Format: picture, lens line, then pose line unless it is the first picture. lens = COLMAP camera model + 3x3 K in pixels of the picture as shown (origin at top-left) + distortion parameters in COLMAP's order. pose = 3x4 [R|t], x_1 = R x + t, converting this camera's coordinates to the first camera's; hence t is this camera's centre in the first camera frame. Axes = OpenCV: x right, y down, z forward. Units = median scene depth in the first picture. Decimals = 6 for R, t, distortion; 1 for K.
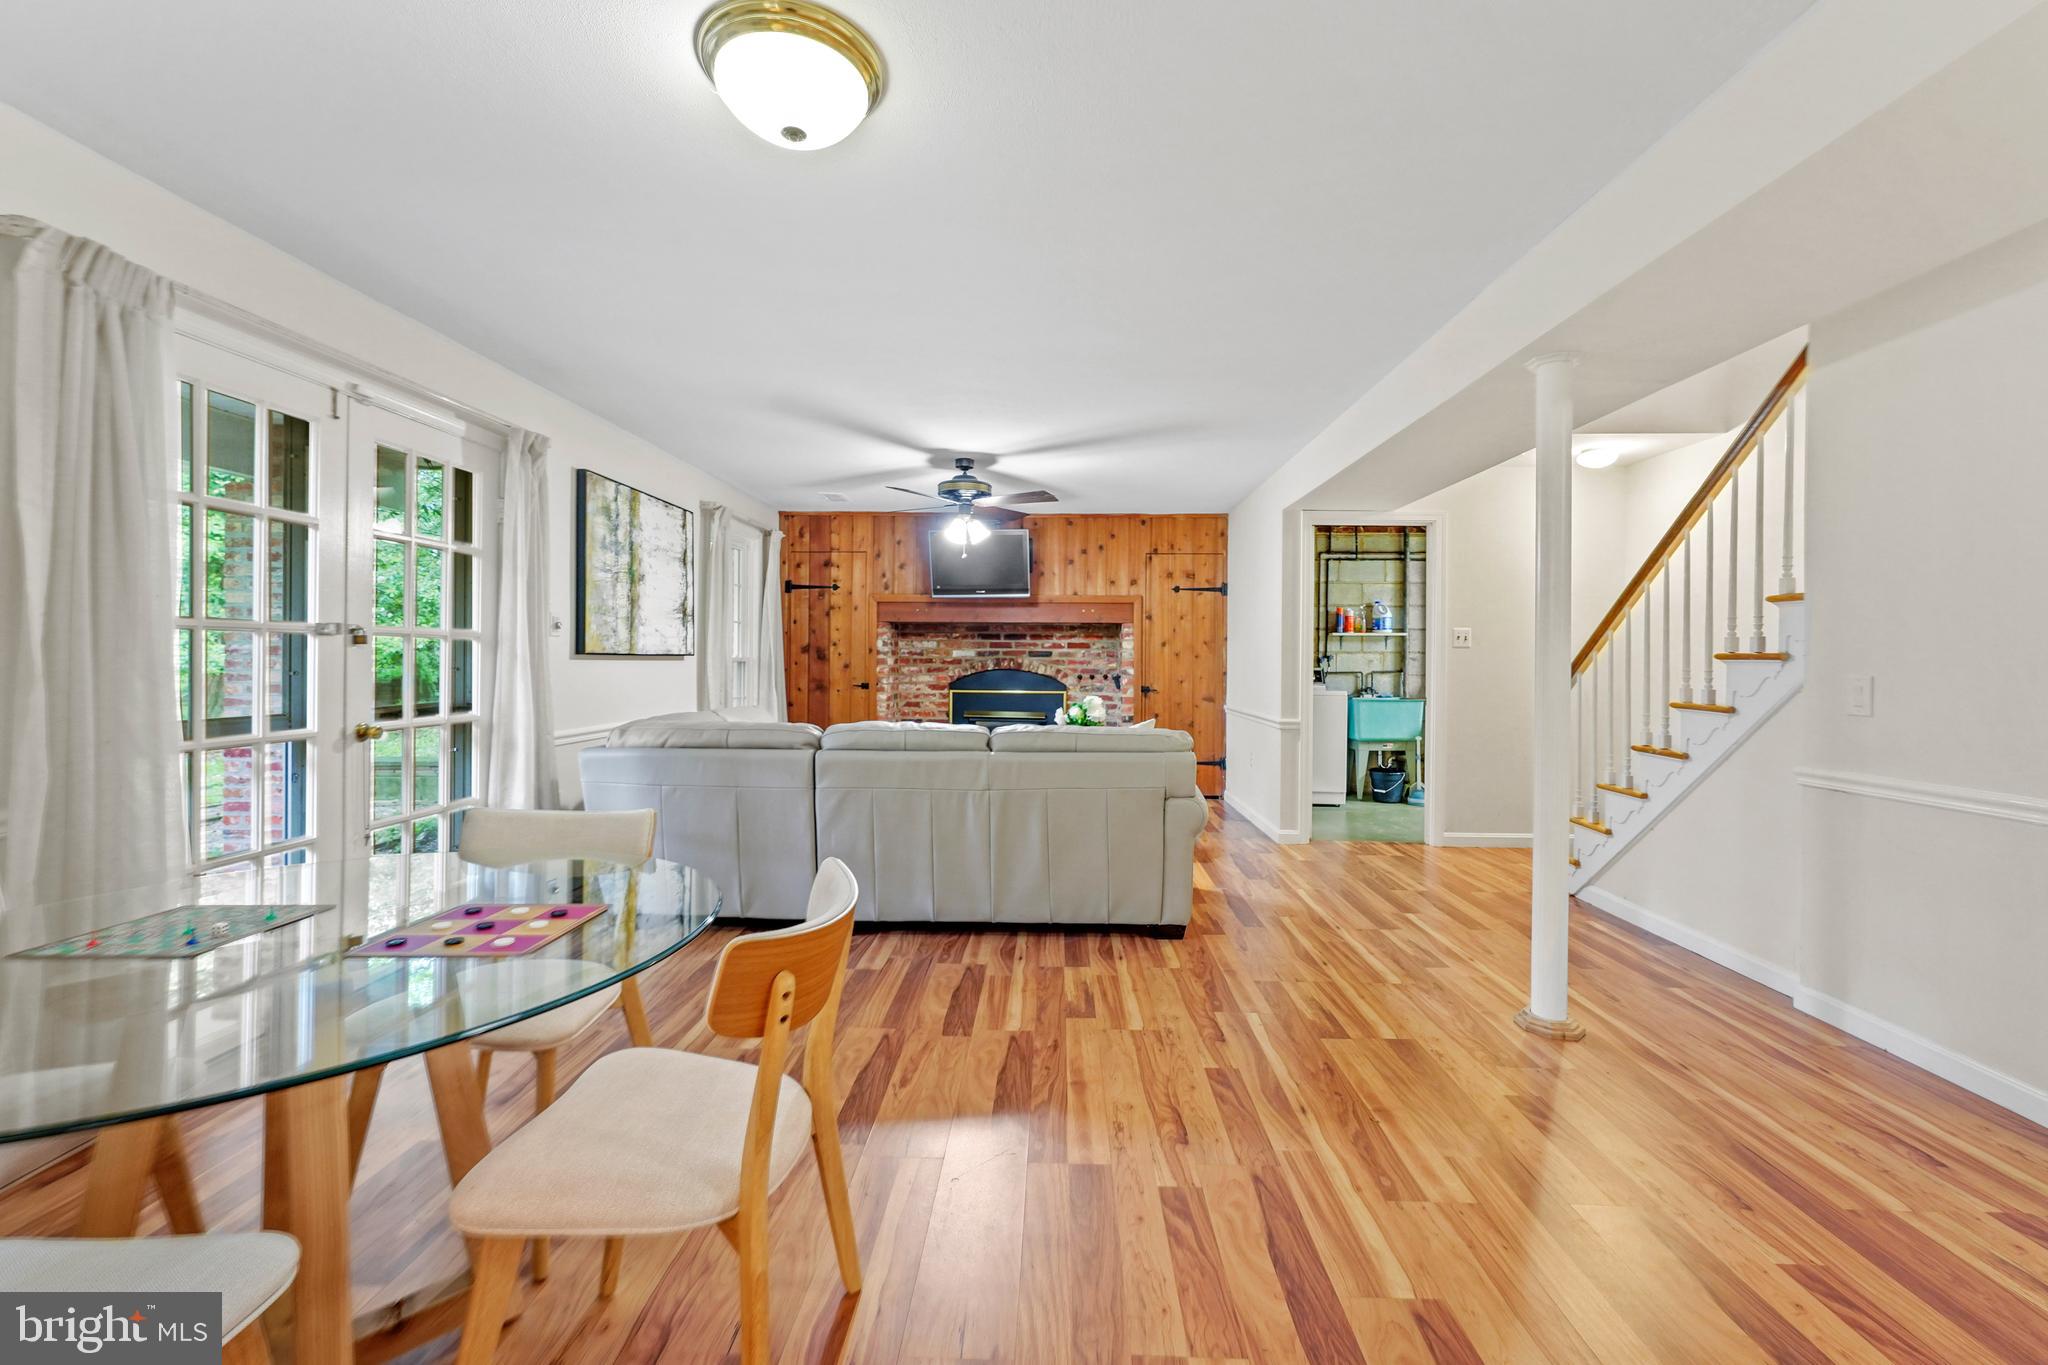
lens RADIAL K [[829.5, 0, 1027.2], [0, 829.5, 658.7], [0, 0, 1]] dist [0.000925, -0.000181]
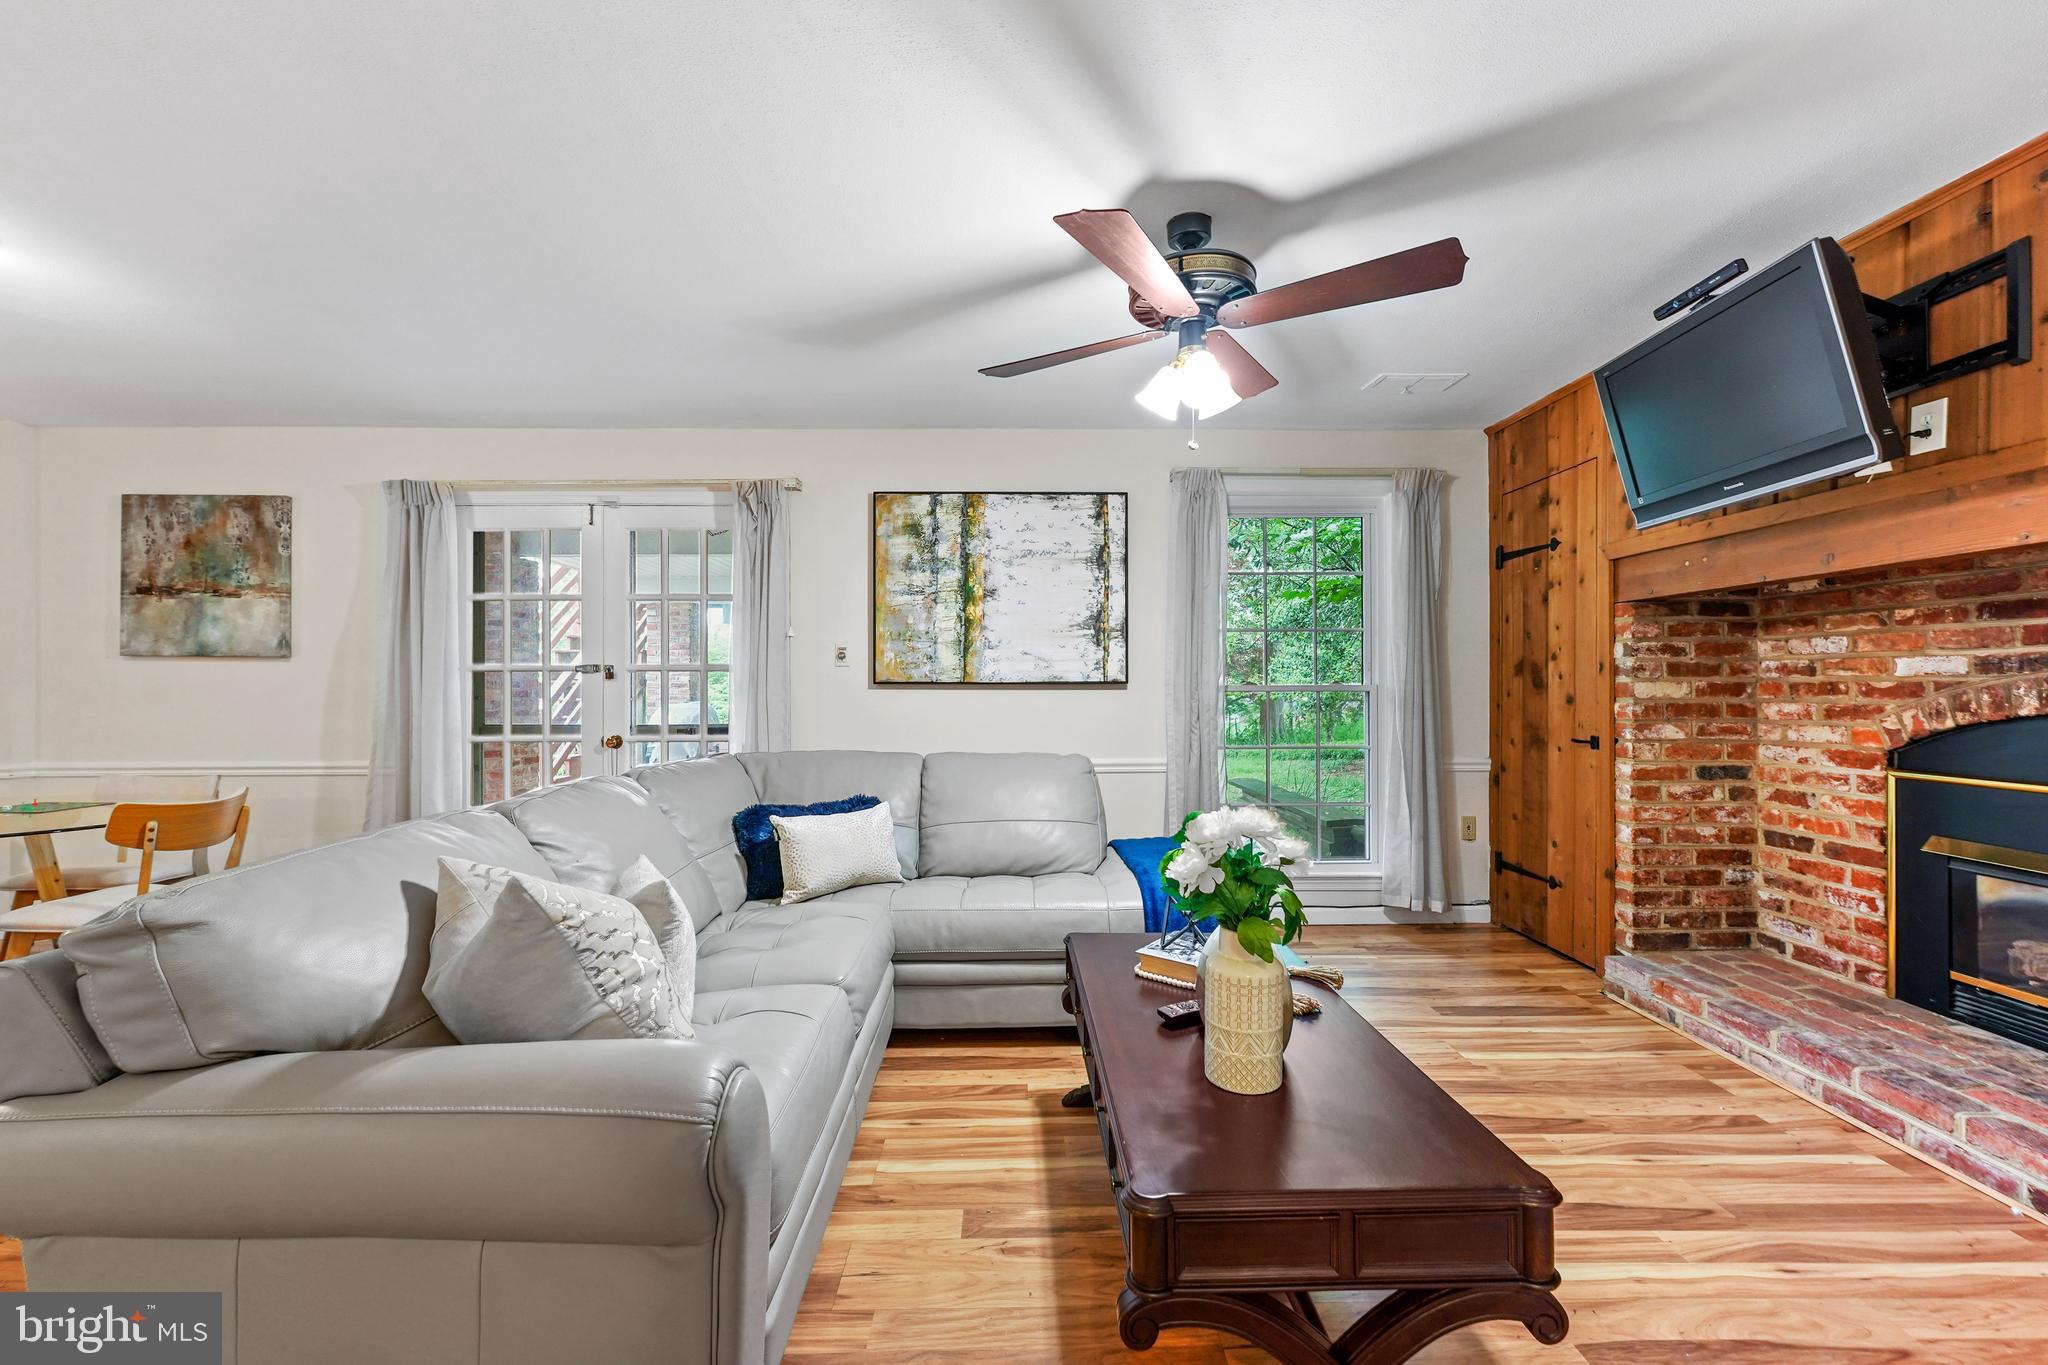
lens RADIAL K [[829.5, 0, 1027.3], [0, 829.5, 690.7], [0, 0, 1]] dist [0.000925, -0.000181]
pose [[0.056448, -0.003422, -0.998400, 0.260330], [0.003576, 0.999988, -0.003225, 0.003957], [0.998399, -0.003388, 0.056460, 0.660681]]
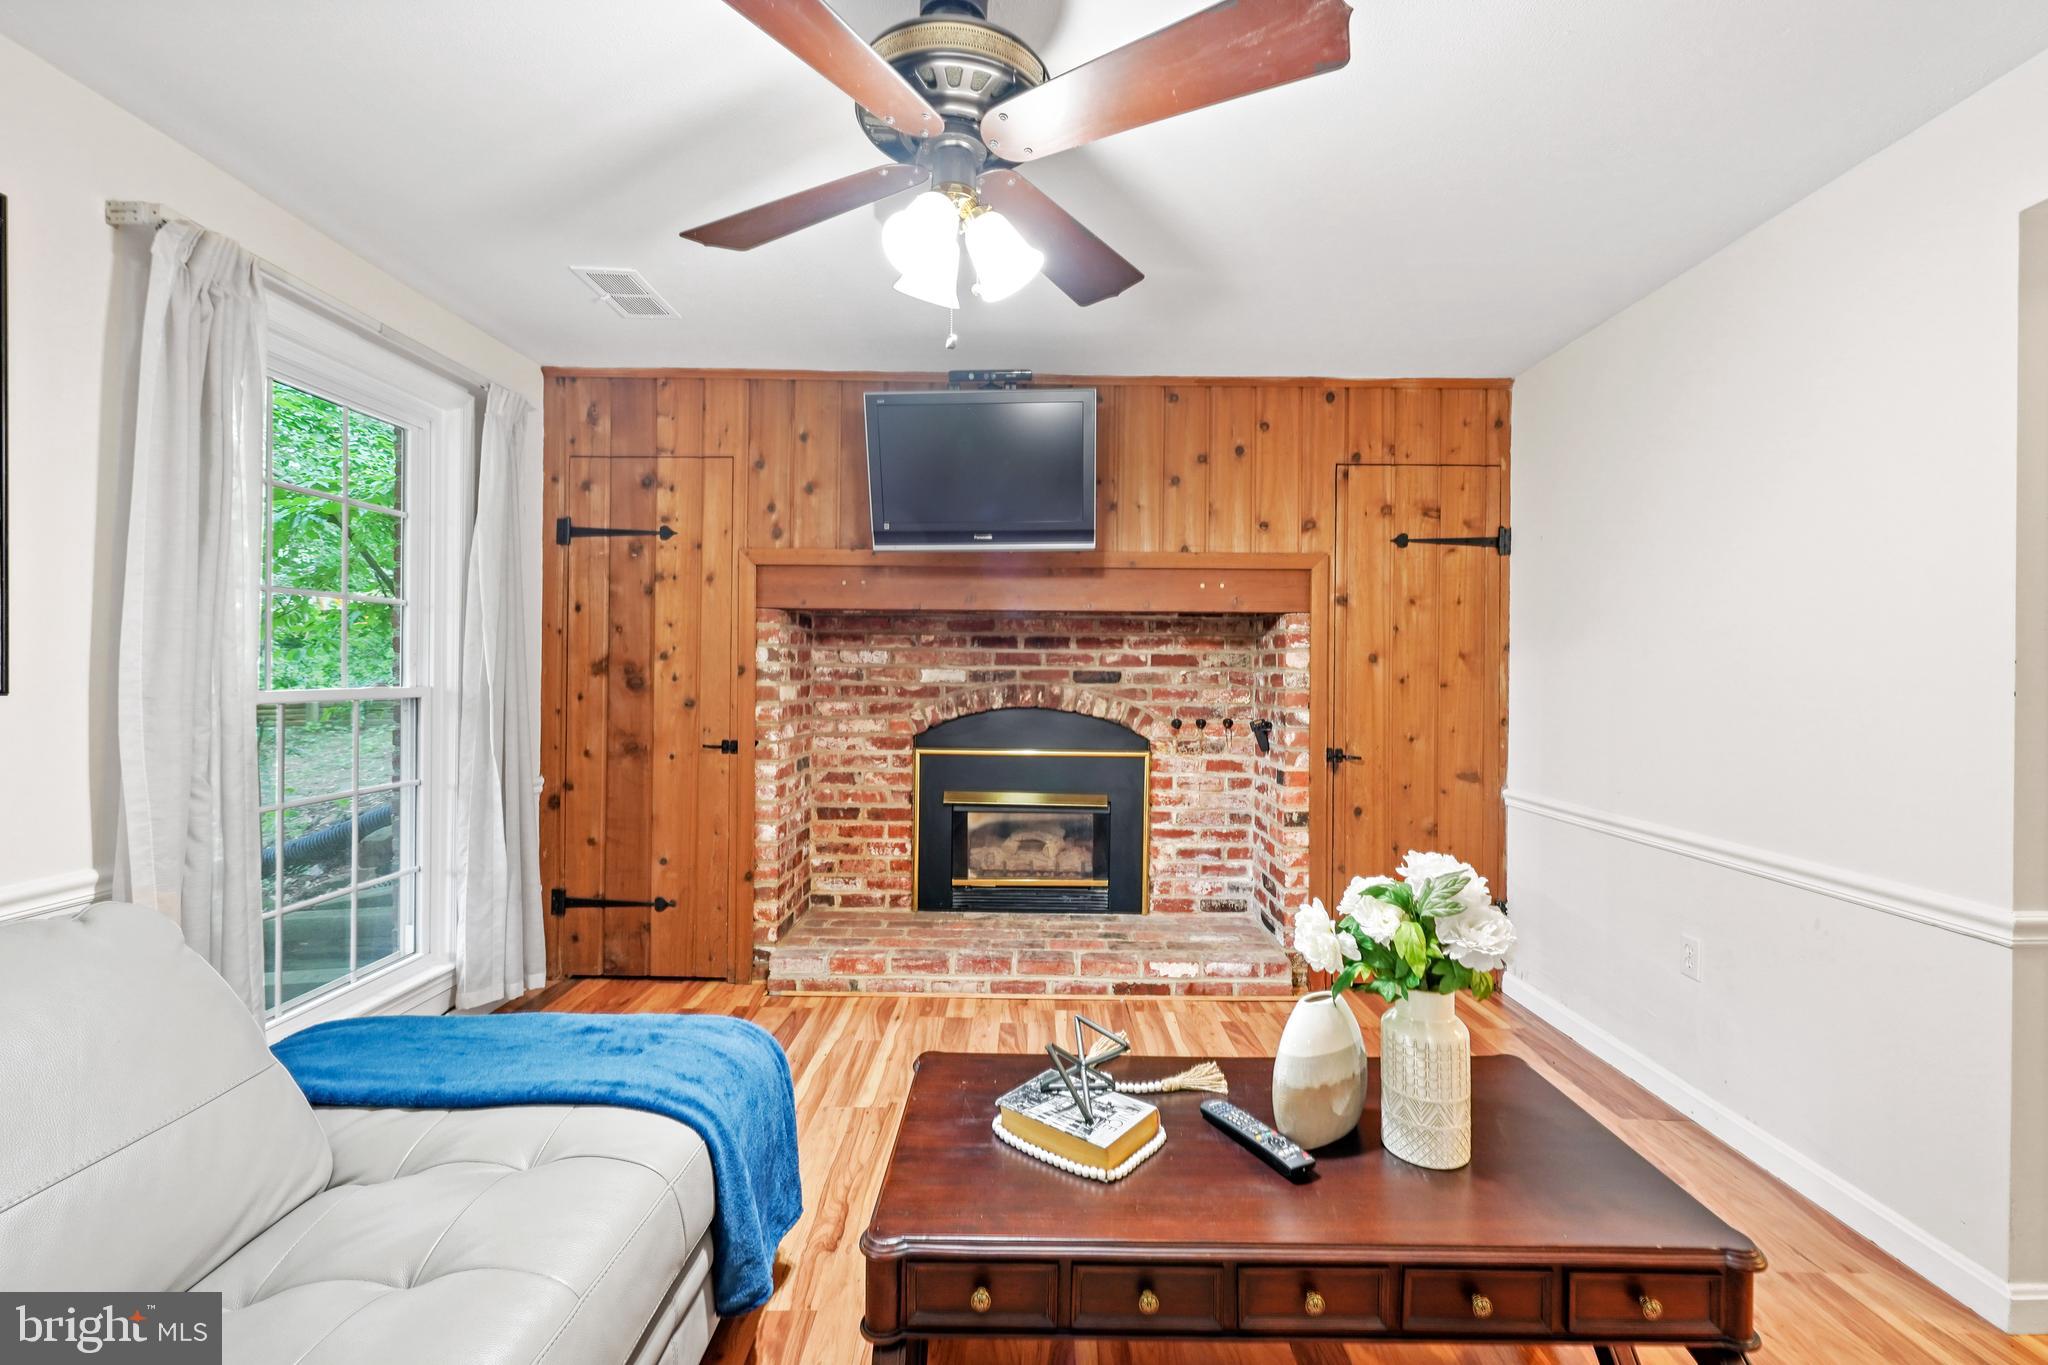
lens RADIAL K [[829.5, 0, 1028.7], [0, 829.5, 671.2], [0, 0, 1]] dist [0.000925, -0.000181]
pose [[0.999539, 0.002789, 0.030236, -0.043544], [-0.002716, 0.999993, -0.002459, -0.008491], [-0.030243, 0.002375, 0.999540, 0.540073]]
